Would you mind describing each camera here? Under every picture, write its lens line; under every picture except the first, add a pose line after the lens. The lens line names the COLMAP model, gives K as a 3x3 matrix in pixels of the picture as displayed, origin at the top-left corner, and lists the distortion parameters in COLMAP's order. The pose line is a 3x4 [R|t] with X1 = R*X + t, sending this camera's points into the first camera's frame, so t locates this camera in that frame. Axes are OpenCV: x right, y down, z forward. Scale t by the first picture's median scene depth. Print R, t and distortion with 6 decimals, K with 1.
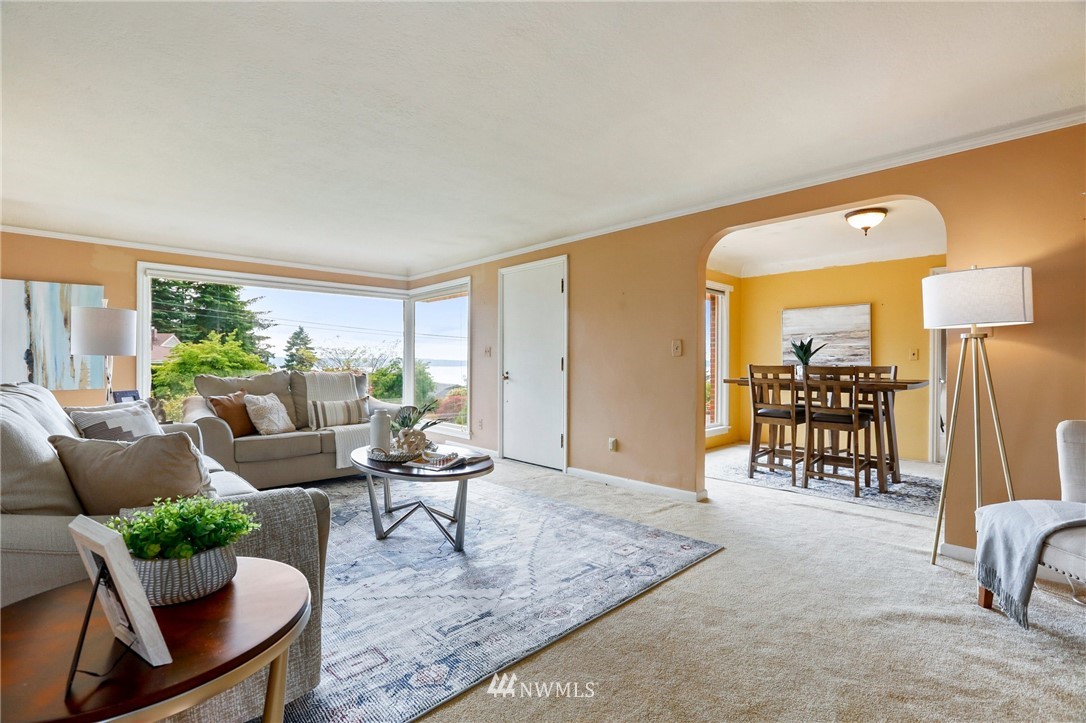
lens RADIAL K [[496.7, 0, 543.0], [0, 496.7, 361.5], [0, 0, 1]] dist [-0.057090, 0.021967]
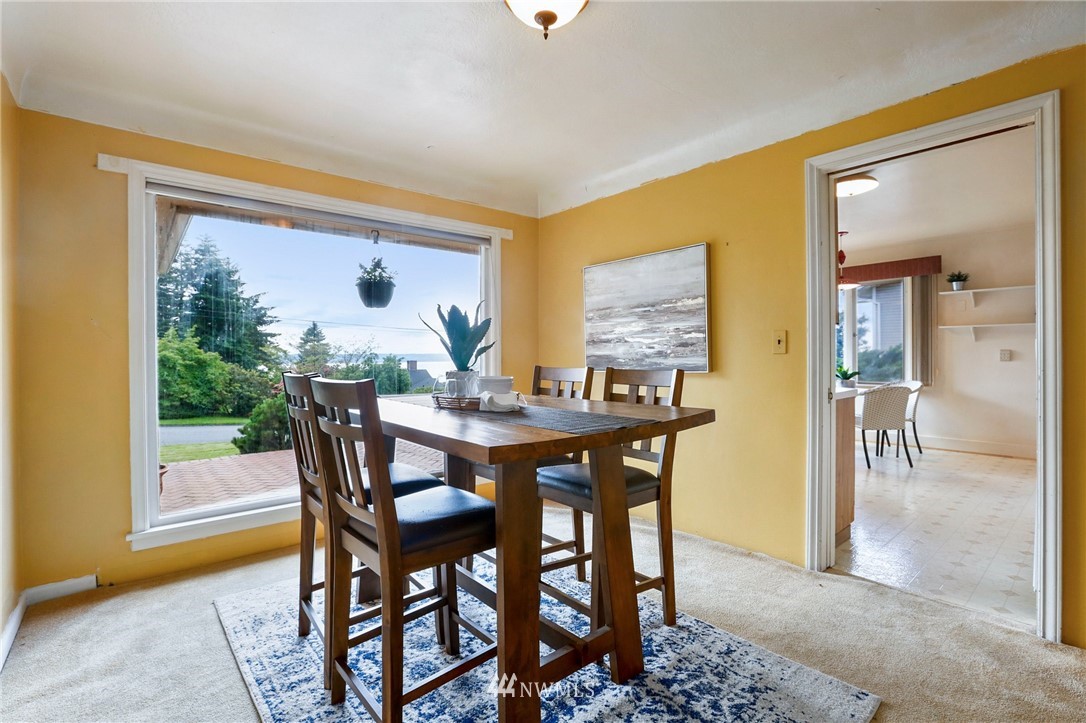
lens RADIAL K [[501.9, 0, 543.0], [0, 501.9, 361.5], [0, 0, 1]] dist [-0.057013, 0.022478]
pose [[0.998357, -0.011327, -0.056165, 0.721463], [0.012103, 0.999836, 0.013486, -0.006169], [0.056003, -0.014144, 0.998330, 0.638213]]
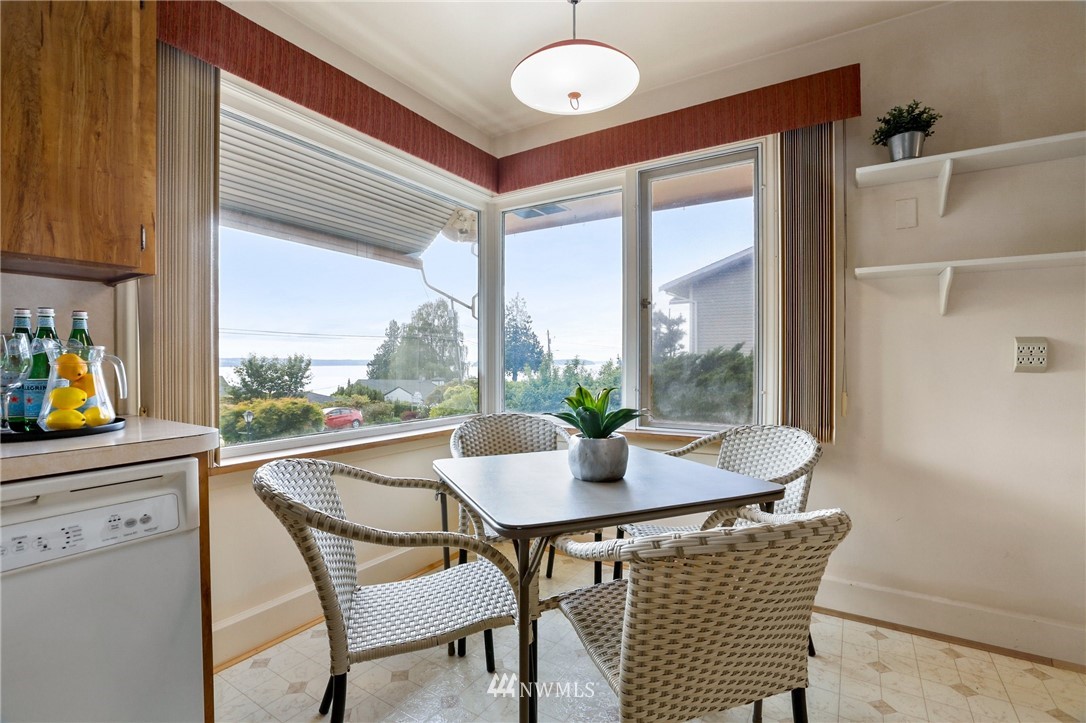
lens RADIAL K [[496.7, 0, 543.0], [0, 496.7, 361.5], [0, 0, 1]] dist [-0.057090, 0.021967]
pose [[0.969862, -0.004828, 0.243607, 1.323421], [0.003740, 0.999981, 0.004928, 0.011464], [-0.243626, -0.003869, 0.969862, 1.643010]]
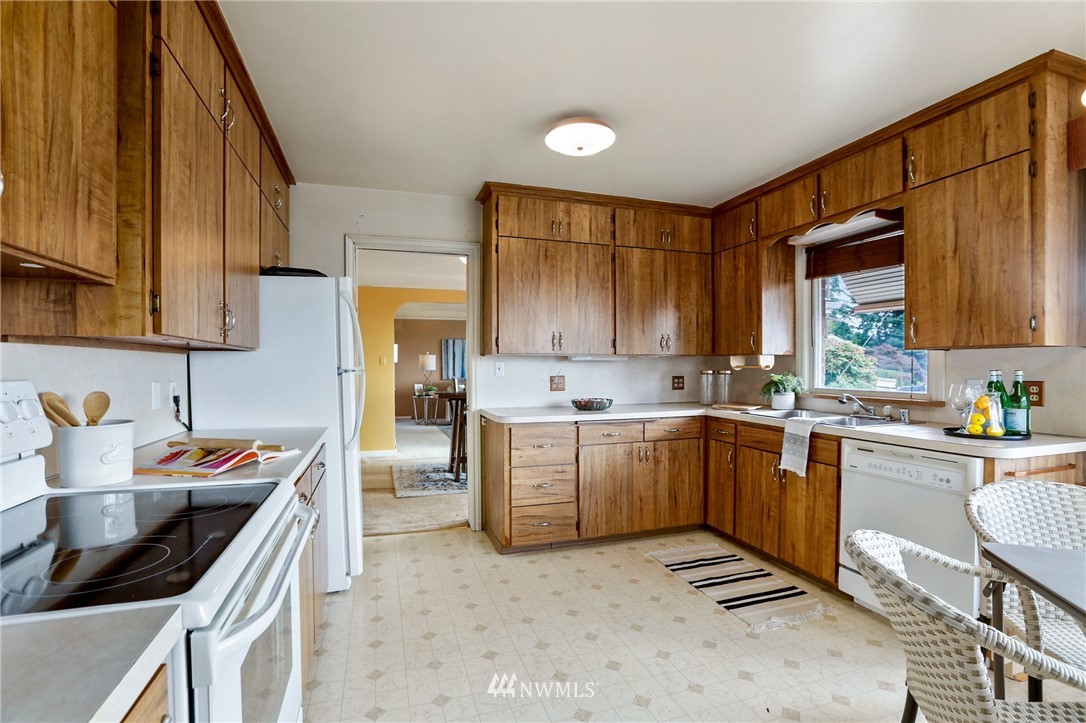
lens RADIAL K [[499.8, 0, 541.6], [0, 499.8, 374.6], [0, 0, 1]] dist [-0.057867, 0.021280]
pose [[-0.426083, 0.015379, -0.904553, 1.789628], [0.003226, 0.999875, 0.015481, -0.024111], [0.904678, 0.003678, -0.426079, 1.759169]]
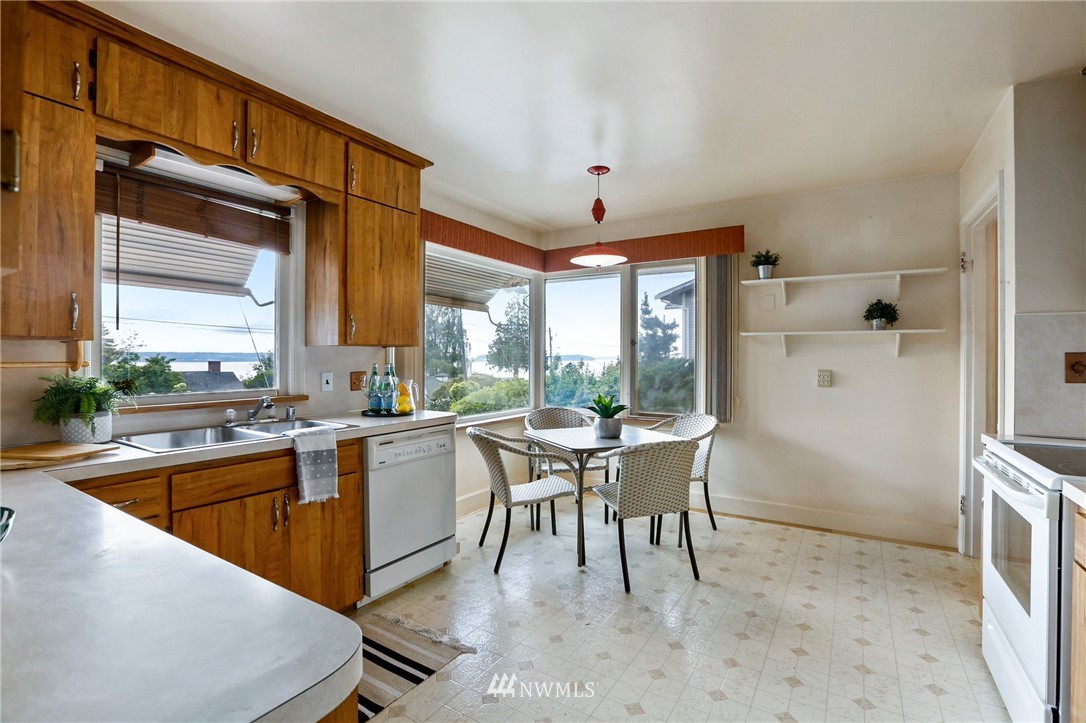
lens RADIAL K [[496.7, 0, 543.0], [0, 496.7, 361.5], [0, 0, 1]] dist [-0.057090, 0.021967]
pose [[0.969790, -0.004687, 0.243896, 1.159121], [0.001411, 0.999906, 0.013603, -0.031758], [-0.243937, -0.012848, 0.969706, 1.247514]]
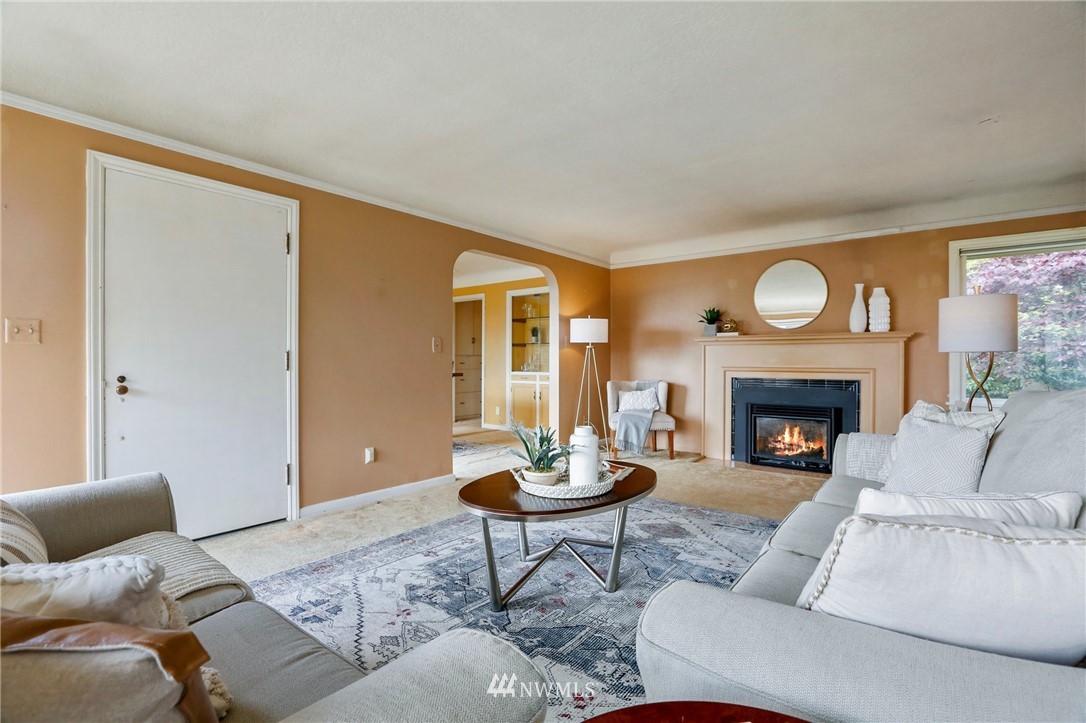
lens RADIAL K [[496.7, 0, 543.0], [0, 496.7, 361.5], [0, 0, 1]] dist [-0.057090, 0.021967]
pose [[-0.137681, -0.005373, 0.990462, -0.760898], [-0.005168, 0.999976, 0.004707, 0.002232], [-0.990463, -0.004471, -0.137705, 0.861403]]
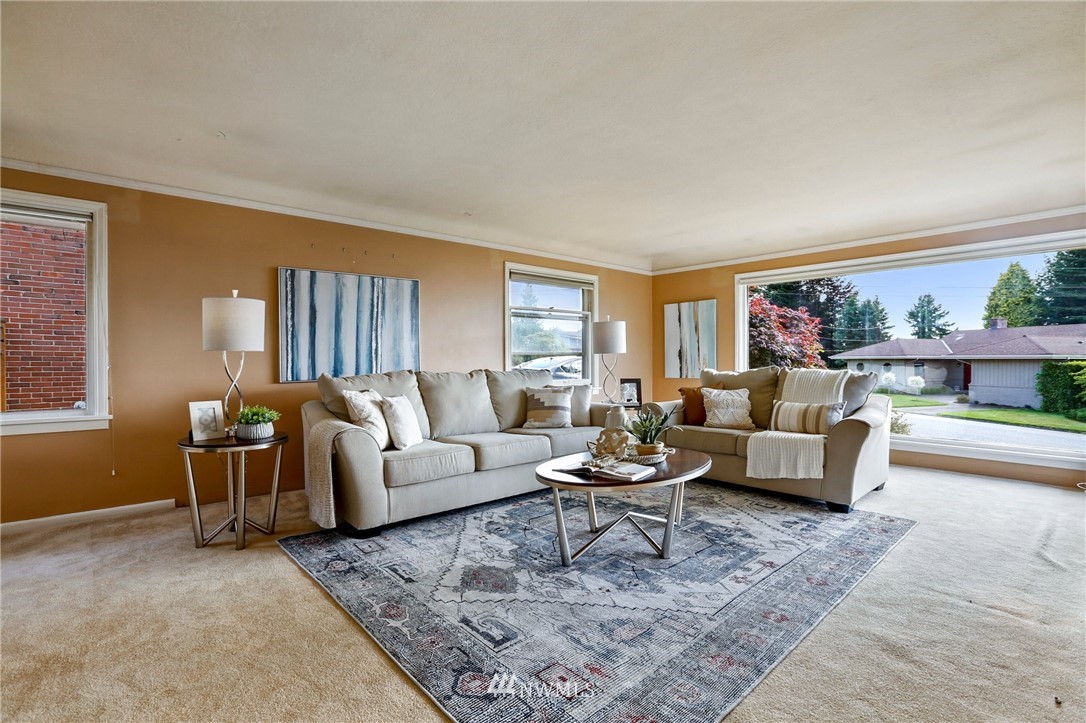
lens RADIAL K [[501.9, 0, 543.0], [0, 501.9, 361.5], [0, 0, 1]] dist [-0.057013, 0.022478]
pose [[-0.041313, 0.003692, -0.999139, 0.498249], [0.005568, 0.999978, 0.003465, 0.003930], [0.999131, -0.005420, -0.041333, 0.668182]]
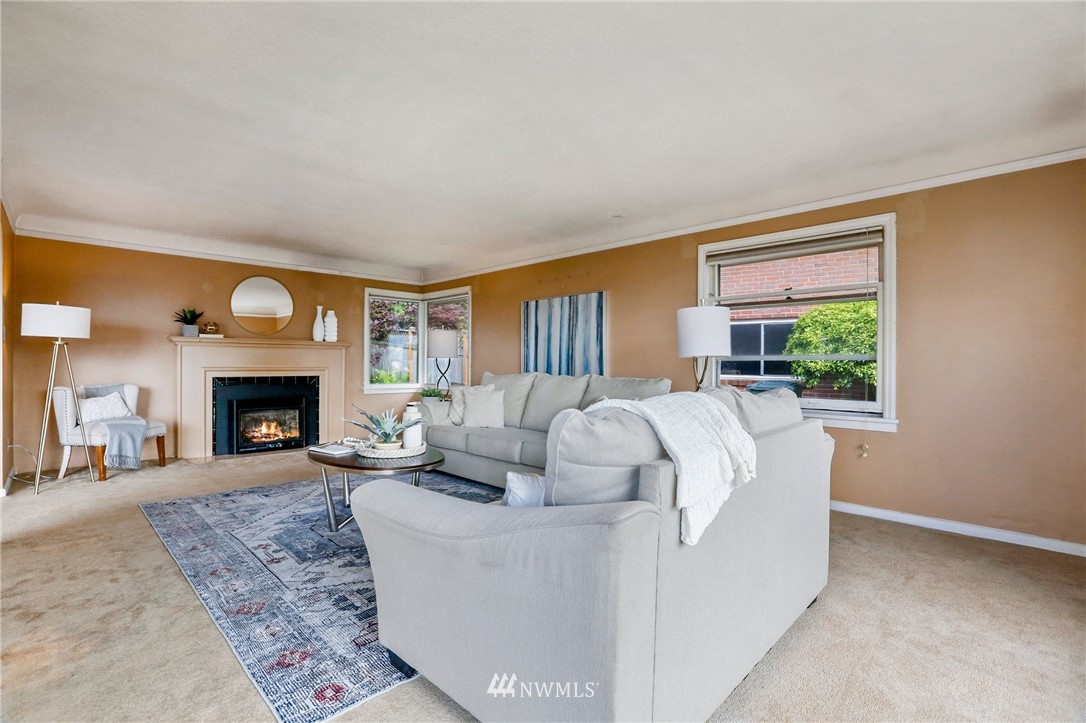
lens RADIAL K [[496.7, 0, 543.0], [0, 496.7, 361.5], [0, 0, 1]] dist [-0.057090, 0.021967]
pose [[-0.999554, -0.009113, -0.028425, -0.431004], [-0.008979, 0.999948, -0.004833, 0.002907], [0.028468, -0.004576, -0.999584, 1.542258]]
